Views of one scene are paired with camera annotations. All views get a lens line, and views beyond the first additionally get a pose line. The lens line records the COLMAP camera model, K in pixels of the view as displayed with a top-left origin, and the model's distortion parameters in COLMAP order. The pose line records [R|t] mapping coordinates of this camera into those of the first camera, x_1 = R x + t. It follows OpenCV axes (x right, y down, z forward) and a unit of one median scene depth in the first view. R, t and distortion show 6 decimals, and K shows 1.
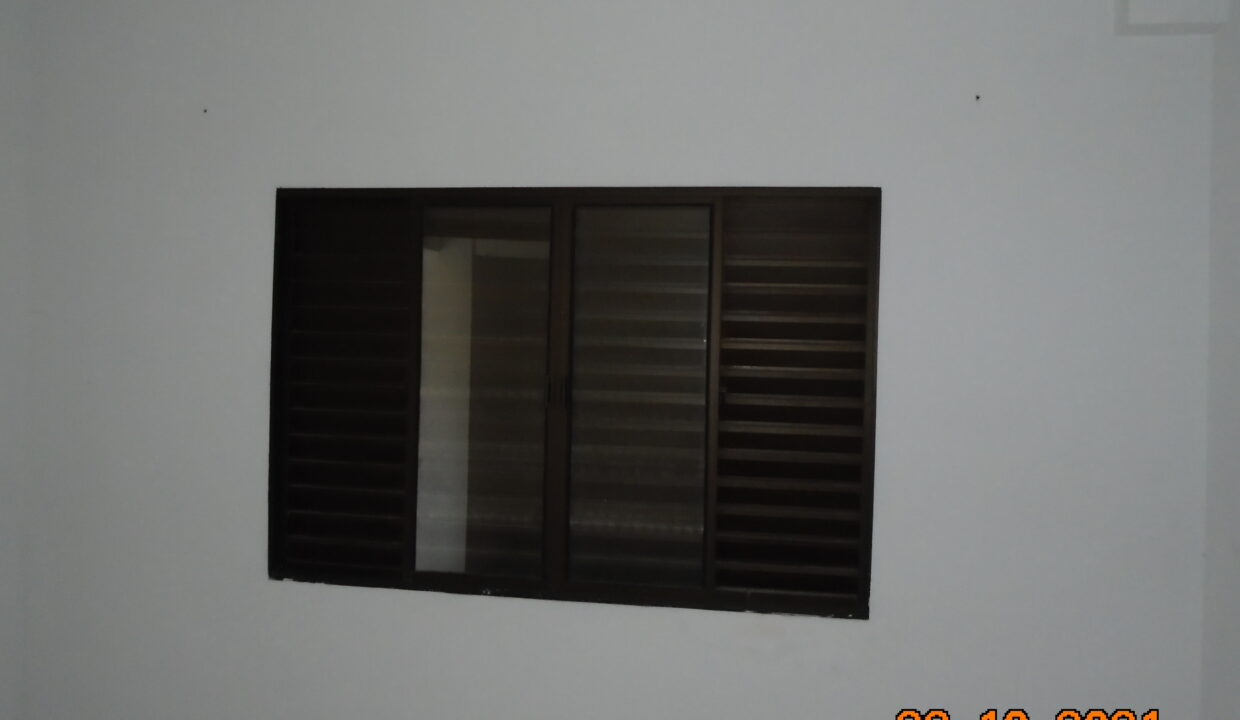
lens RADIAL K [[939.0, 0, 617.1], [0, 939.0, 360.3], [0, 0, 1]] dist [-0.013355, -0.003736]
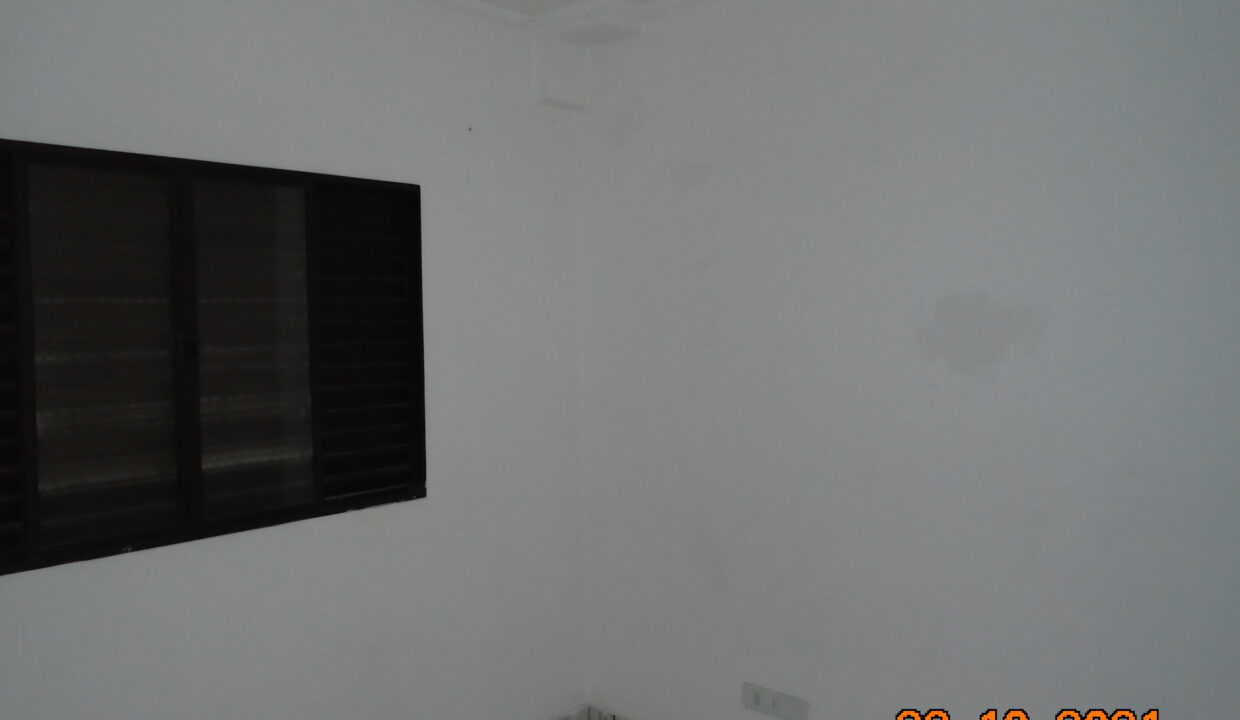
lens RADIAL K [[939.0, 0, 617.1], [0, 939.0, 360.3], [0, 0, 1]] dist [-0.013355, -0.003736]
pose [[0.546240, -0.072629, 0.834474, -0.727121], [0.009803, 0.996720, 0.080333, -0.036735], [-0.837572, -0.035700, 0.545160, 0.003977]]
